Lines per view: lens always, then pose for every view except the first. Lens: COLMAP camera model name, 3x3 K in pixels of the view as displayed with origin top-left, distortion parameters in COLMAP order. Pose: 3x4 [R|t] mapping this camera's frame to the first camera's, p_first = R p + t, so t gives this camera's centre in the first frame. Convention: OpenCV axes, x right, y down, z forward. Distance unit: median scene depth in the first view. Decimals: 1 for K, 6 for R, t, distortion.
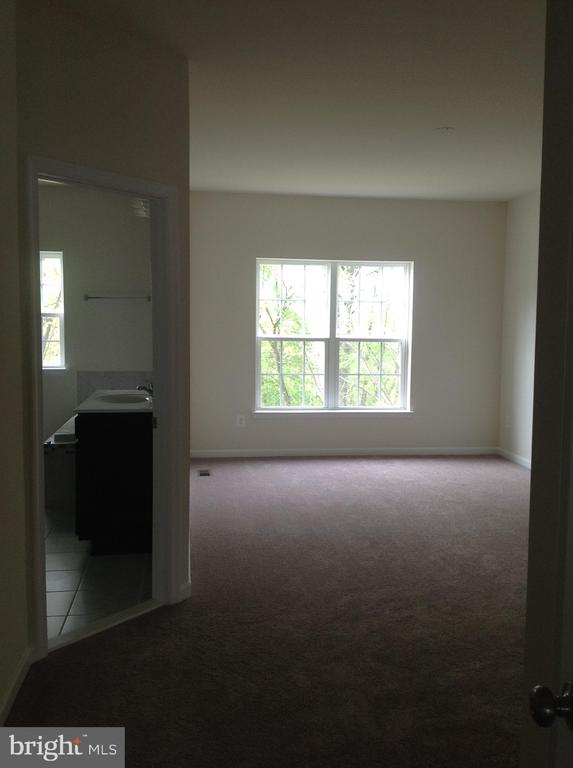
lens RADIAL K [[777.4, 0, 286.5], [0, 777.4, 384.0], [0, 0, 1]] dist [0.098954, -0.006175]
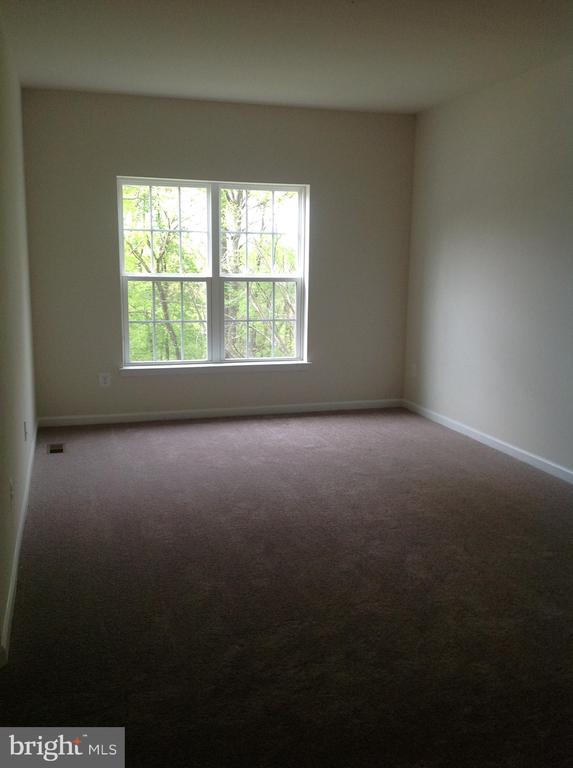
lens RADIAL K [[796.6, 0, 286.5], [0, 796.6, 384.0], [0, 0, 1]] dist [0.181650, -0.001137]
pose [[0.990075, -0.023929, 0.138490, 0.013445], [0.013110, 0.996827, 0.078516, -0.012047], [-0.139930, -0.075921, 0.987247, 0.137086]]
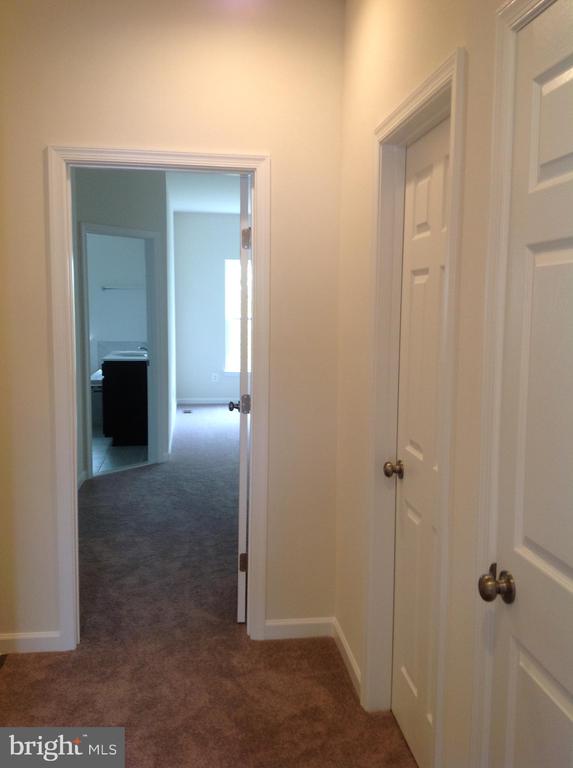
lens RADIAL K [[777.4, 0, 286.5], [0, 777.4, 384.0], [0, 0, 1]] dist [0.098954, -0.006175]
pose [[0.999970, -0.000991, -0.007658, 0.079656], [0.001157, 0.999763, 0.021722, 0.028833], [0.007634, -0.021730, 0.999735, -0.390212]]
